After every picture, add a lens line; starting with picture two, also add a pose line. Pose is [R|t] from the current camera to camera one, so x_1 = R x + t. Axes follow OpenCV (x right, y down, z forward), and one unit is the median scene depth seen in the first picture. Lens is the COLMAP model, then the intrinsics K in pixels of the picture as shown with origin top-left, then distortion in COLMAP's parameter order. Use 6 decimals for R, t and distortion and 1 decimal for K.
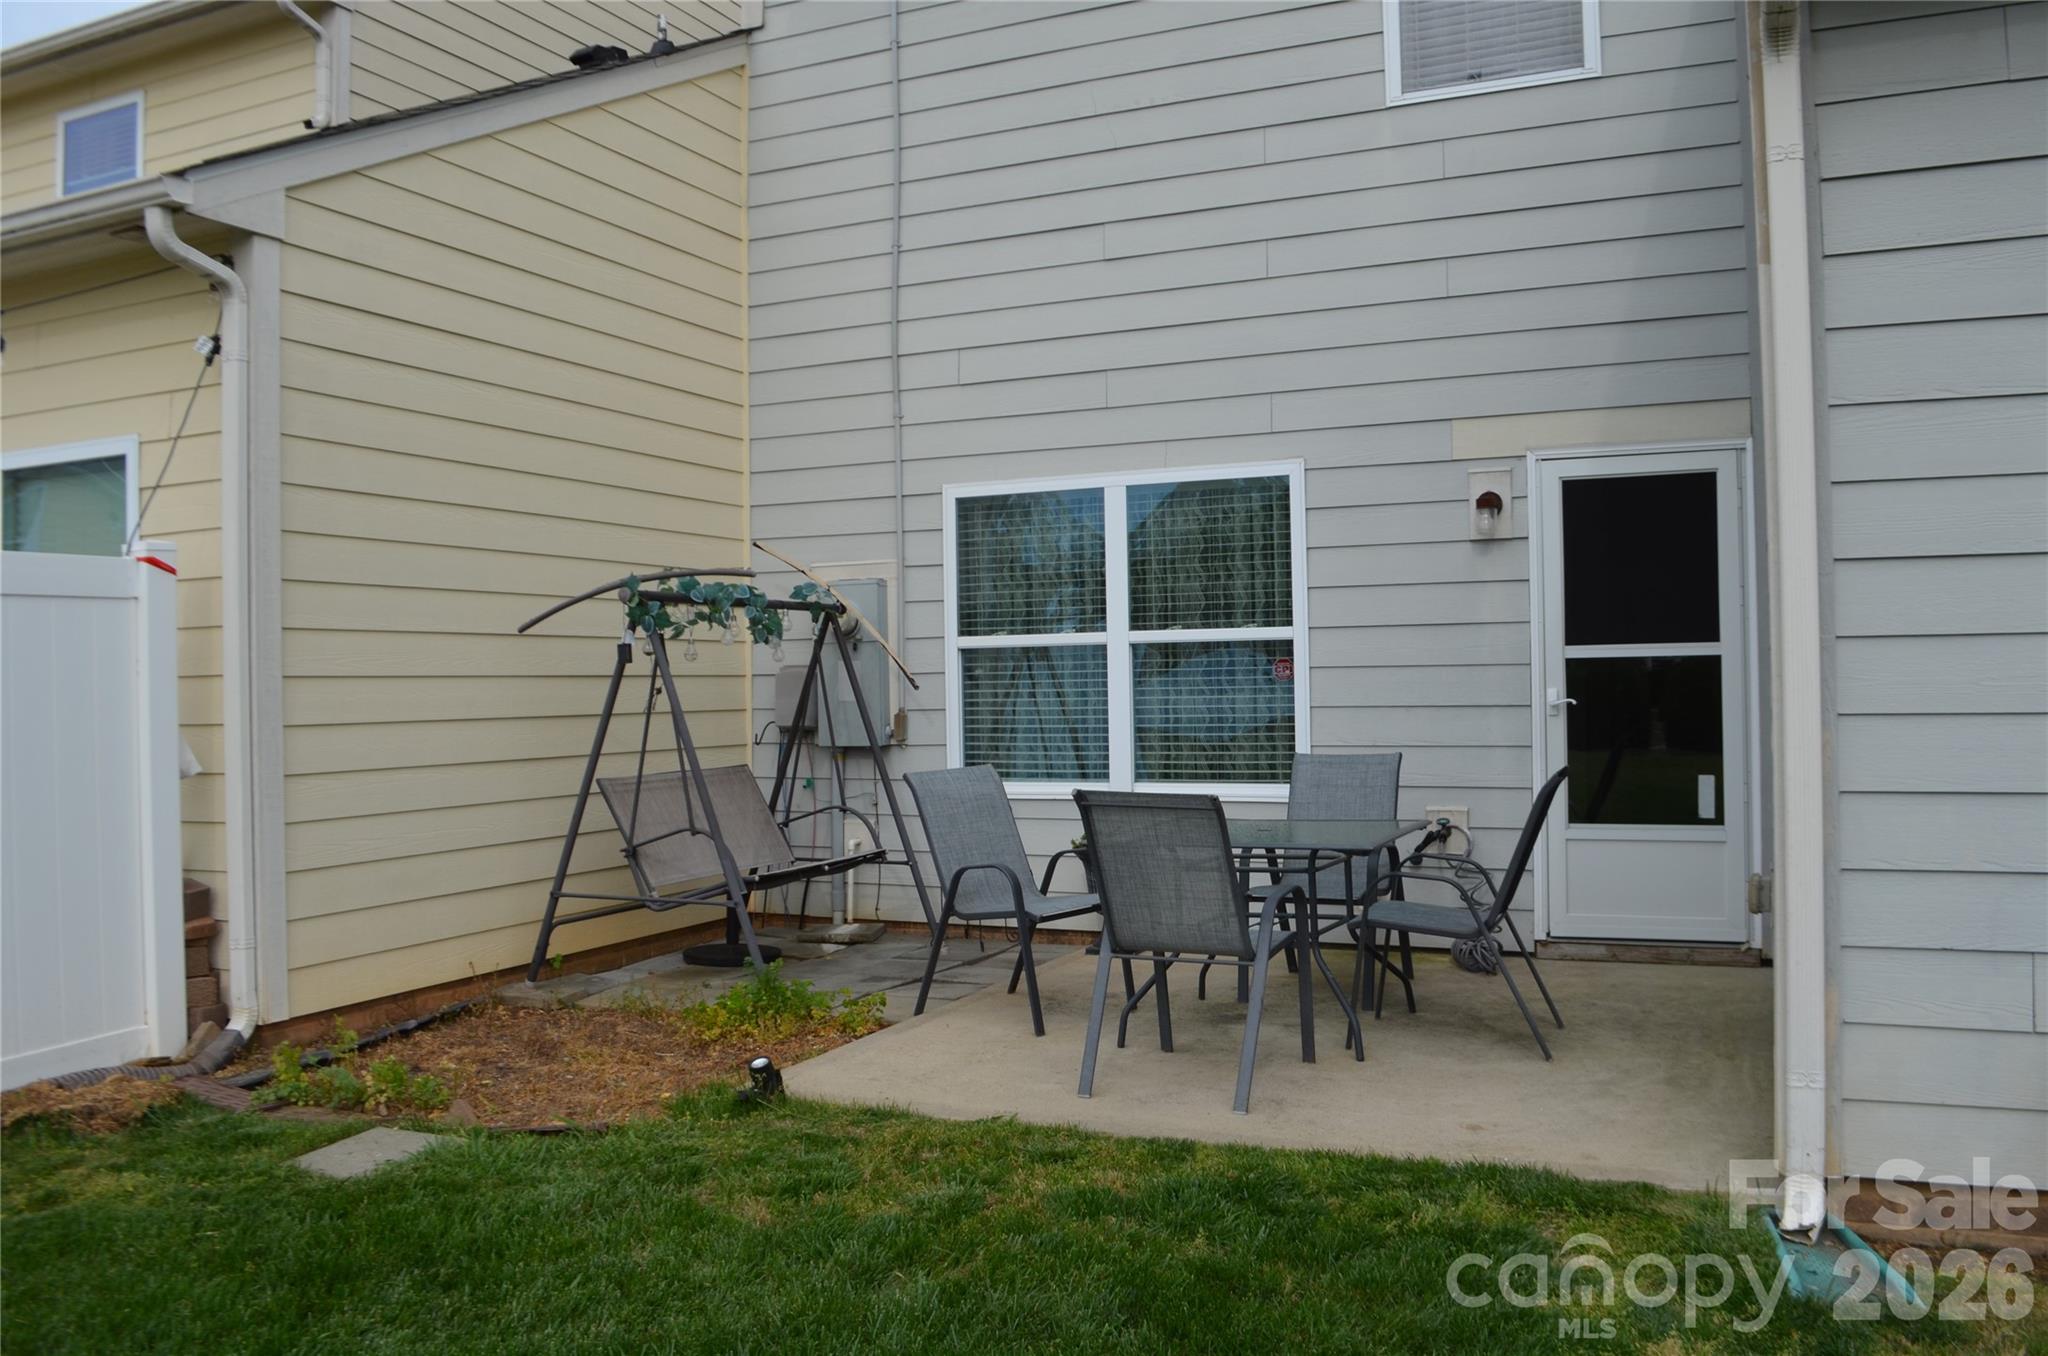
lens RADIAL K [[1608.0, 0, 1018.8], [0, 1608.0, 674.2], [0, 0, 1]] dist [-0.084013, 0.017737]
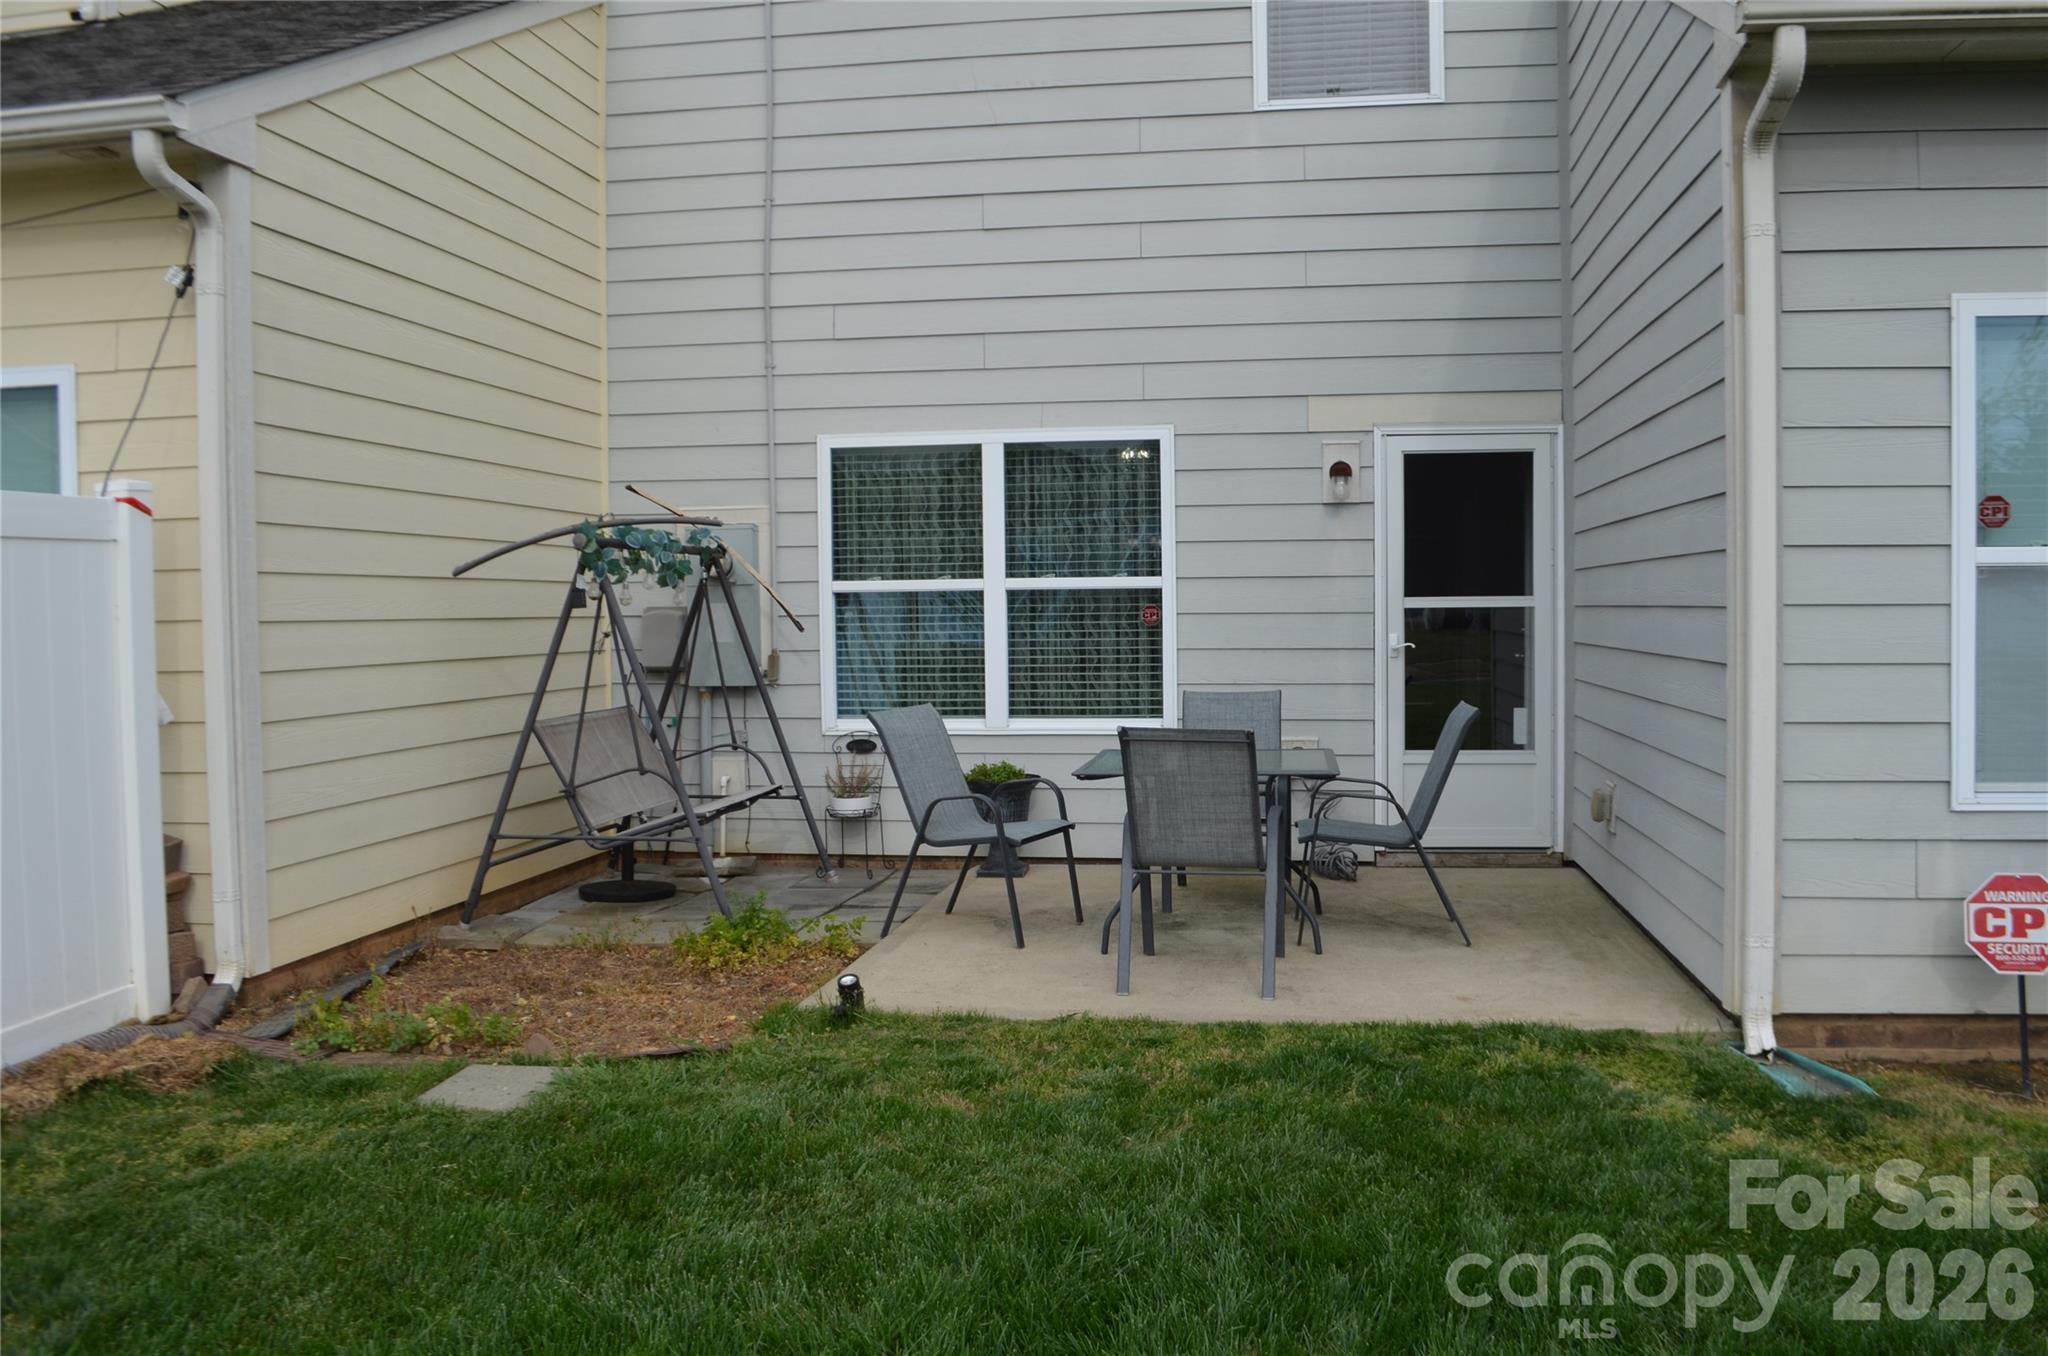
lens RADIAL K [[1608.0, 0, 1039.1], [0, 1608.0, 675.6], [0, 0, 1]] dist [-0.084013, 0.017737]
pose [[0.964882, -0.004660, 0.262643, -0.229747], [-0.006630, 0.999092, 0.042081, -0.008450], [-0.262601, -0.042345, 0.963975, -0.057934]]
